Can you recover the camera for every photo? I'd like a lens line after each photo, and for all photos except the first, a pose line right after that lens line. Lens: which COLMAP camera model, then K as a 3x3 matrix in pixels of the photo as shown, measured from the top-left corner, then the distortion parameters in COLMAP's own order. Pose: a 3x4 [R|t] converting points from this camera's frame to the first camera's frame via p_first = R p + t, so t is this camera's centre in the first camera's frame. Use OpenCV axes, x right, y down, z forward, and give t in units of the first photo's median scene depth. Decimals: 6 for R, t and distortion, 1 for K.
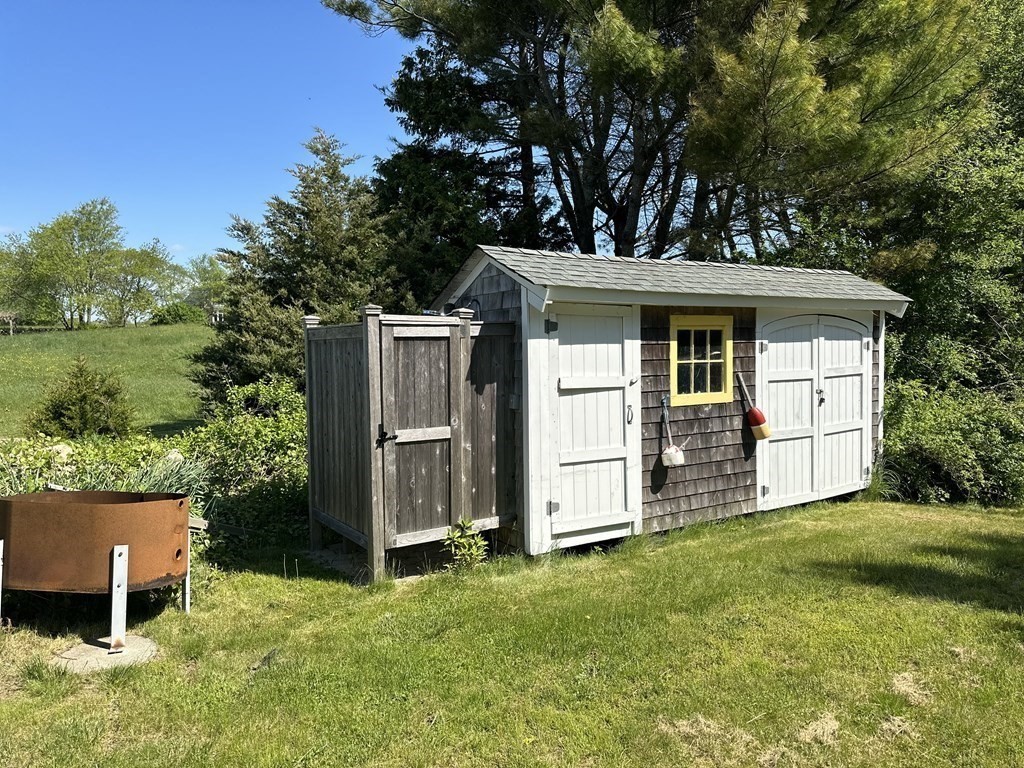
lens RADIAL K [[716.8, 0, 512.8], [0, 716.8, 381.1], [0, 0, 1]] dist [0.030845, -0.010841]
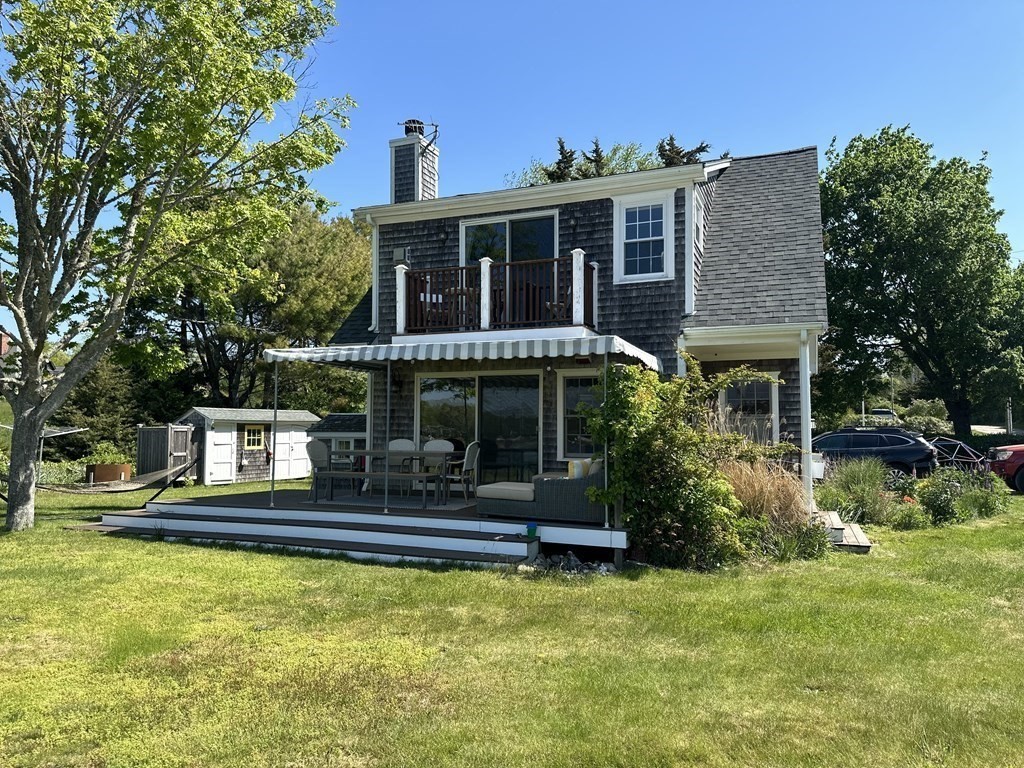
lens RADIAL K [[716.8, 0, 513.6], [0, 716.8, 386.4], [0, 0, 1]] dist [0.030845, -0.010841]
pose [[0.864123, 0.044276, 0.501330, -0.477079], [0.012464, 0.993935, -0.109265, 0.138806], [-0.503127, 0.100667, 0.858329, -3.035254]]
